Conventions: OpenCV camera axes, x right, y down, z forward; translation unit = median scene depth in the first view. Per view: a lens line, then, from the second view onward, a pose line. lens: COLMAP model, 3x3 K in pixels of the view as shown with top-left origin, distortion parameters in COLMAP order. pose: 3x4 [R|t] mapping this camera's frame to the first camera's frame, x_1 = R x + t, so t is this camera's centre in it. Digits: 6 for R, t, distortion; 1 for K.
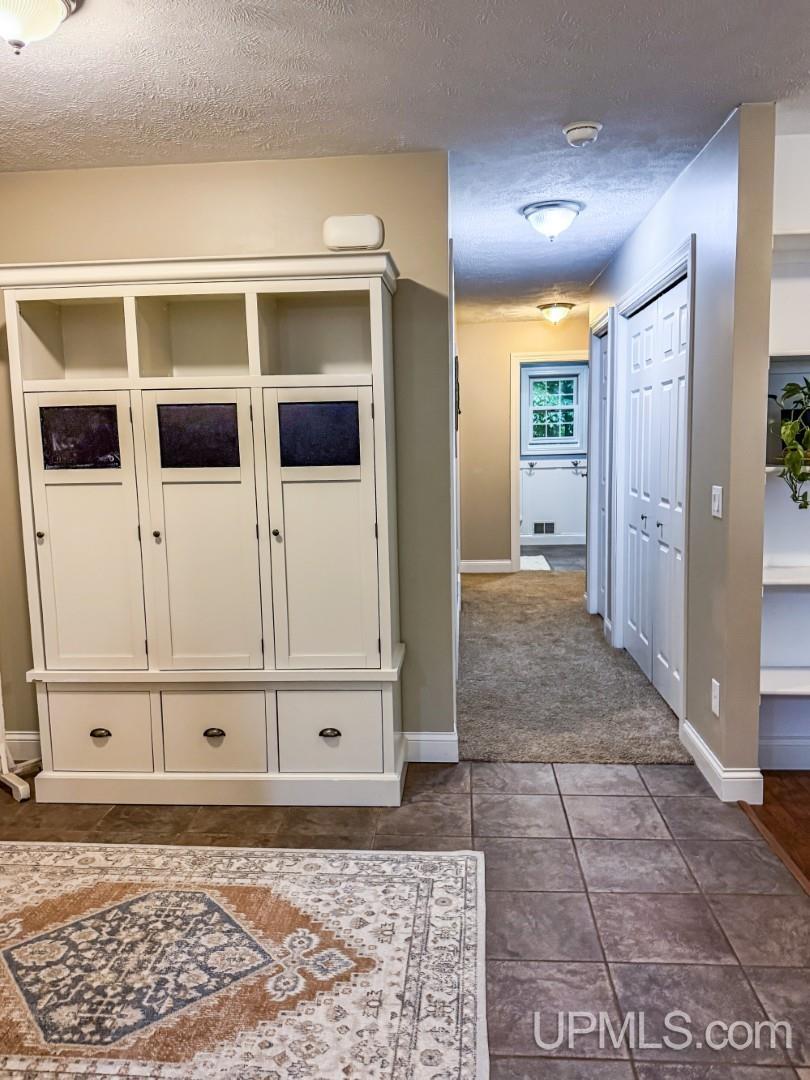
lens RADIAL K [[820.4, 0, 405.0], [0, 820.4, 540.0], [0, 0, 1]] dist [0.058518, -0.009297]
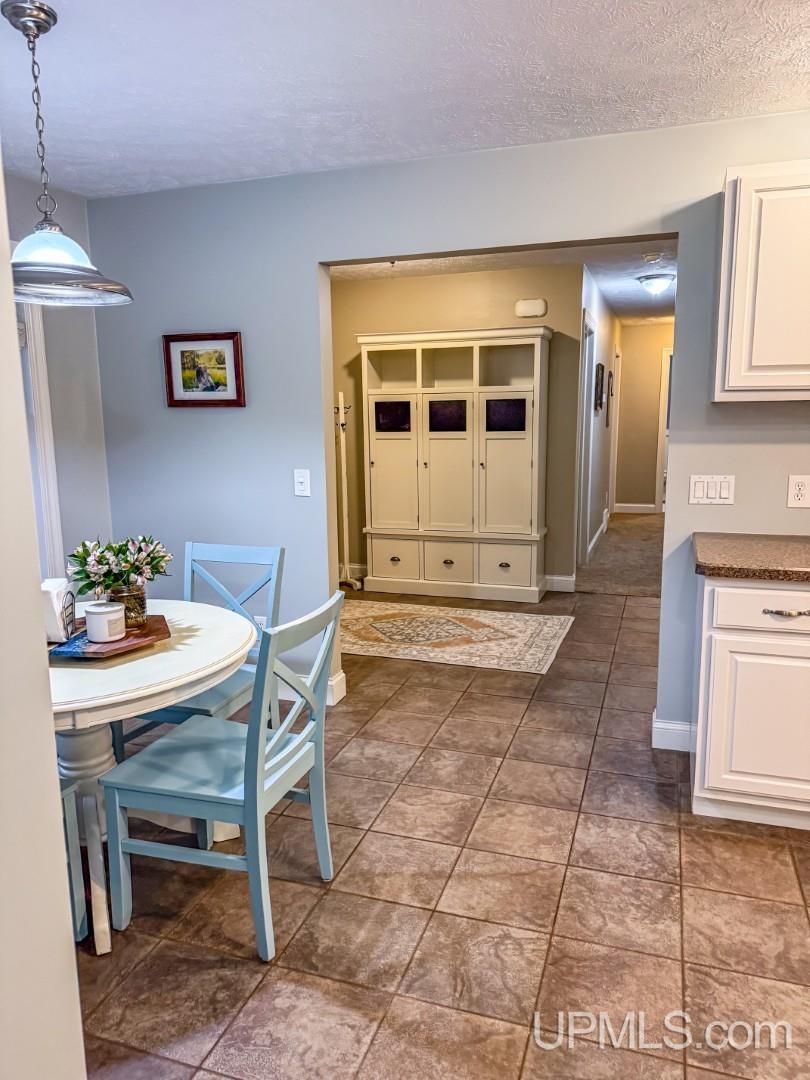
lens RADIAL K [[764.0, 0, 405.0], [0, 764.0, 540.0], [0, 0, 1]] dist [0.186686, -0.001126]
pose [[0.967229, 0.049093, -0.249113, 0.144871], [-0.037772, 0.998033, 0.050027, 0.093346], [0.251079, -0.038978, 0.967181, -0.919202]]
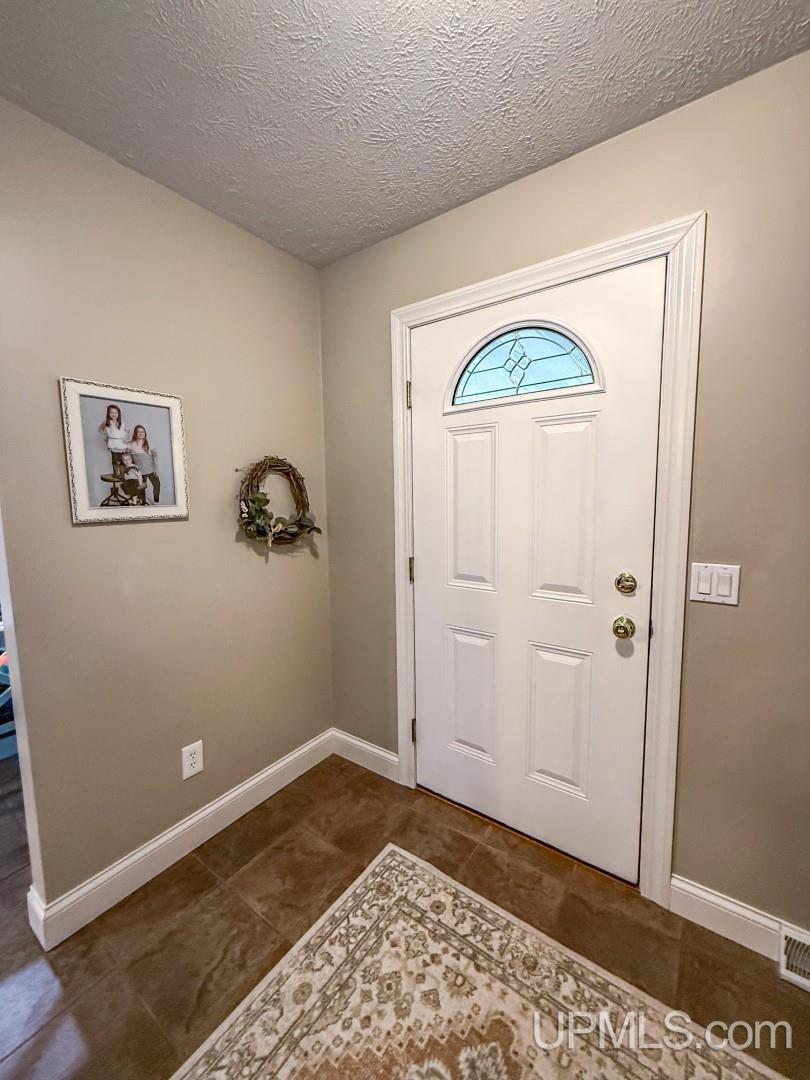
lens RADIAL K [[429.5, 0, 406.0], [0, 429.5, 536.2], [0, 0, 1]] dist [-0.000579, -0.000439]
pose [[0.522999, -0.058305, 0.850336, -0.362058], [0.103173, 0.994652, 0.004744, -0.053469], [-0.846066, 0.085250, 0.526218, 0.576363]]
